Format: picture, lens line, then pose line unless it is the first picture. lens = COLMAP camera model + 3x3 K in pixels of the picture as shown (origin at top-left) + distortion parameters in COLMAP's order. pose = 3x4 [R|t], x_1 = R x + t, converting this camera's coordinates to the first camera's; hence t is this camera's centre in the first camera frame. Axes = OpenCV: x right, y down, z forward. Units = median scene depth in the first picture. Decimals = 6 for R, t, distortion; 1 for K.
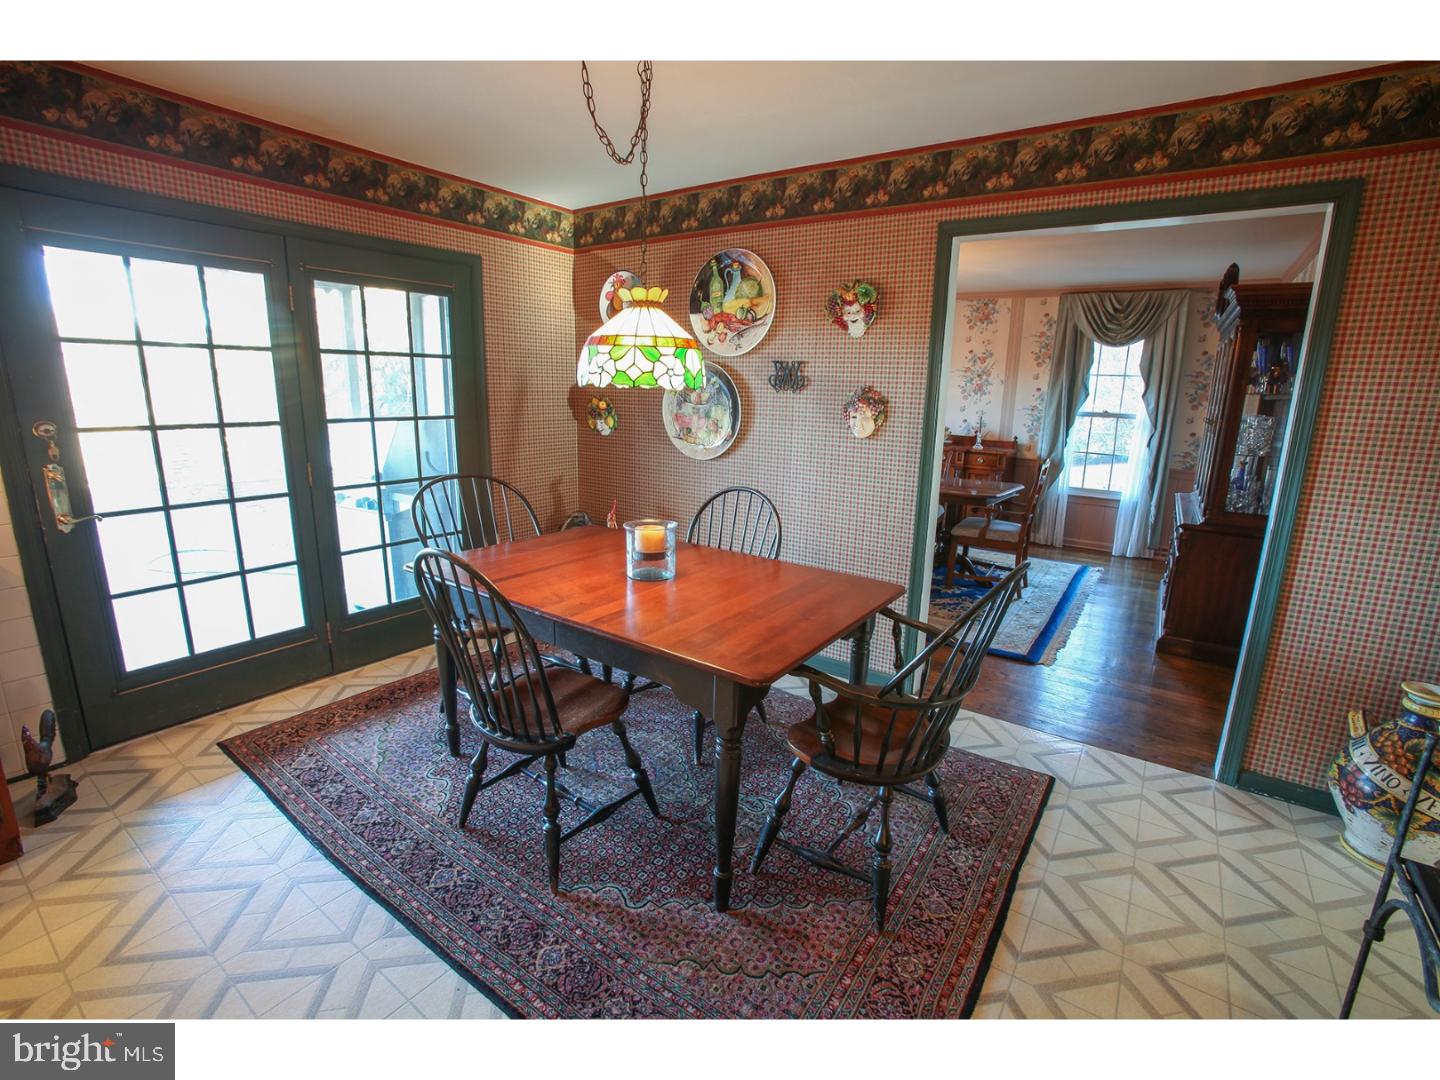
lens RADIAL K [[650.6, 0, 720.7], [0, 650.6, 530.9], [0, 0, 1]] dist [-0.053116, 0.004487]
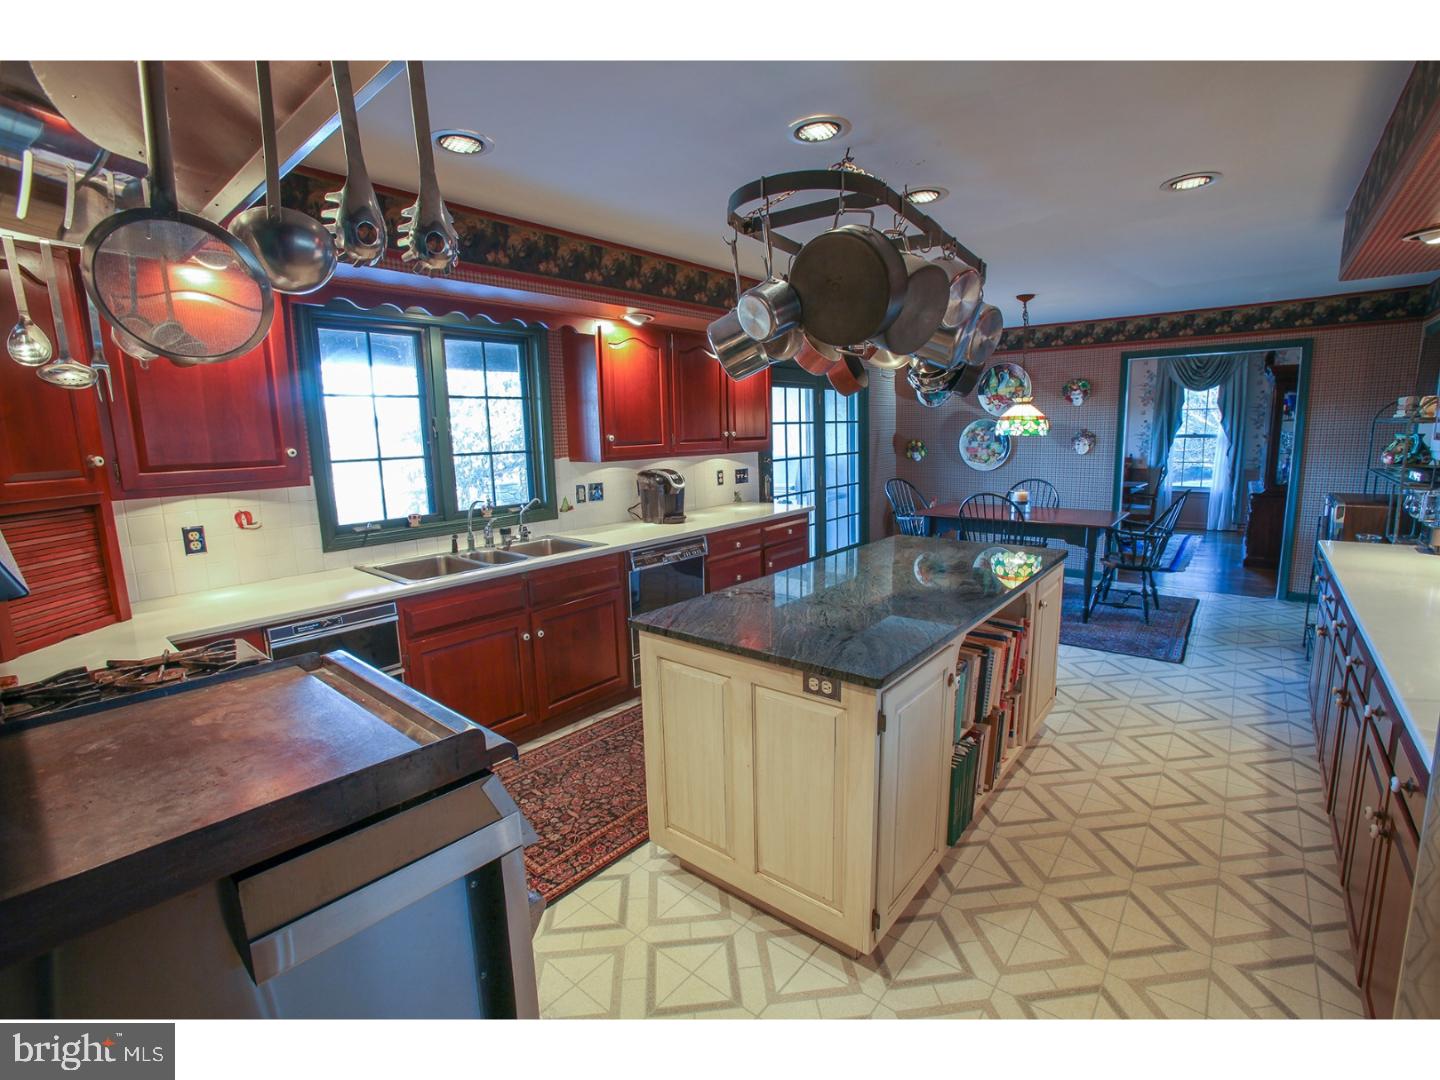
lens RADIAL K [[650.6, 0, 706.7], [0, 650.6, 534.2], [0, 0, 1]] dist [-0.053116, 0.004487]
pose [[0.994258, -0.039339, -0.099512, -0.412533], [0.033465, 0.997636, -0.060020, 0.102042], [0.101638, 0.056345, 0.993224, -0.592090]]
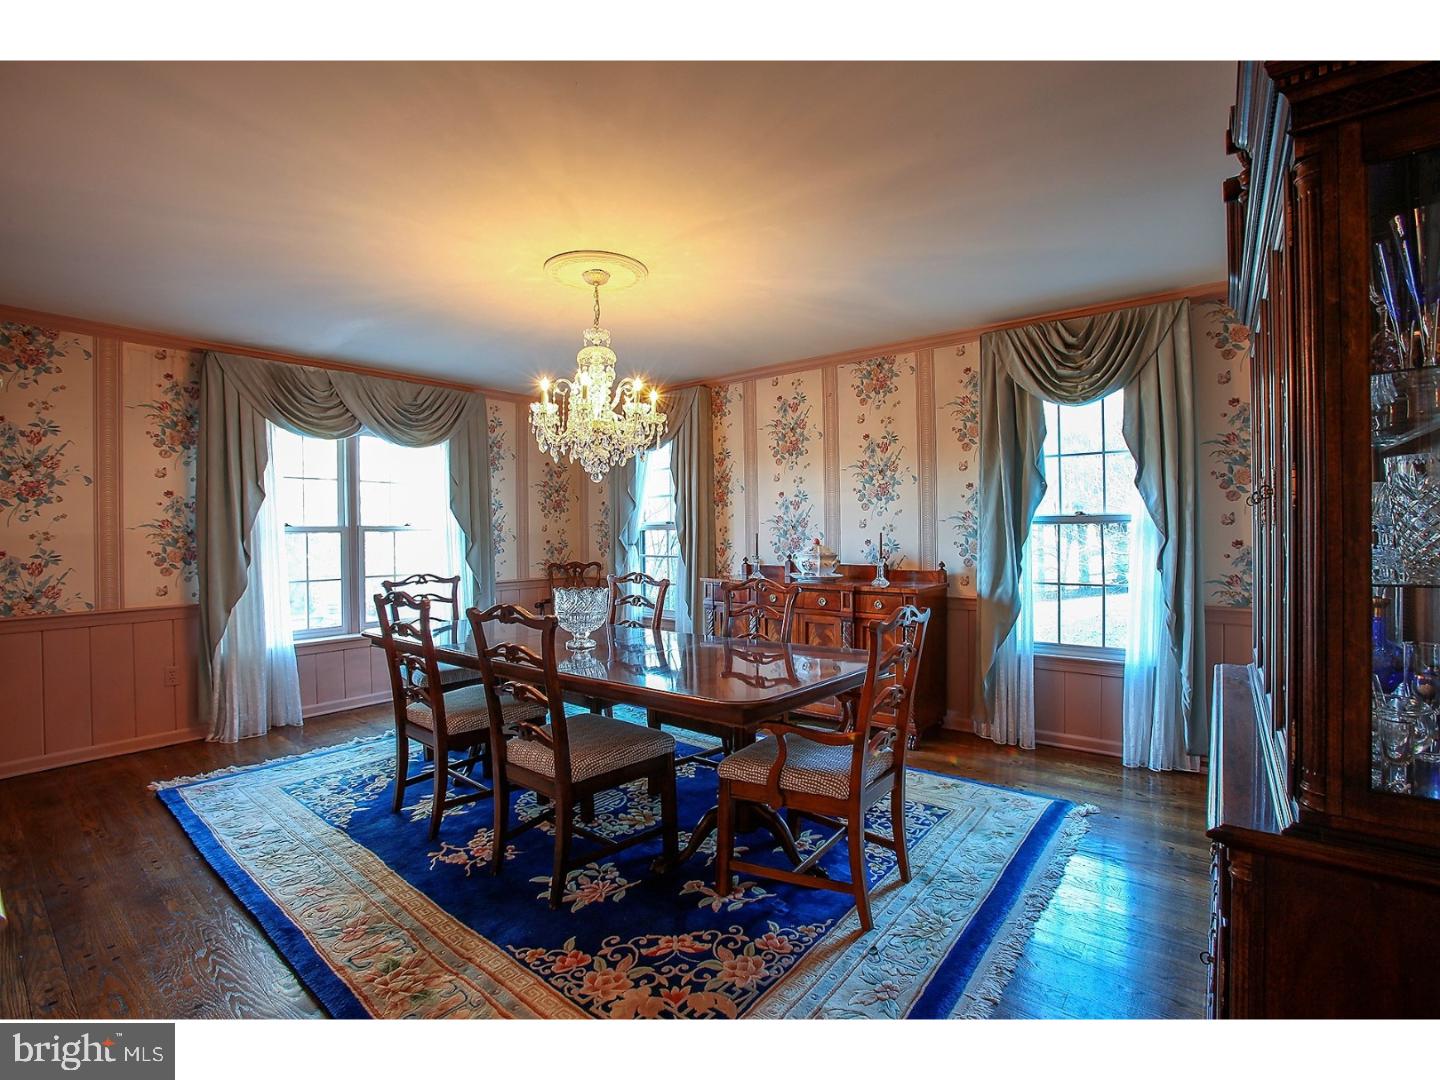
lens RADIAL K [[650.6, 0, 730.3], [0, 650.6, 536.5], [0, 0, 1]] dist [-0.053116, 0.004487]
pose [[0.997945, -0.035480, -0.053357, 0.328635], [0.023785, 0.978329, -0.205687, -0.054444], [0.059499, 0.203995, 0.977162, 0.425738]]
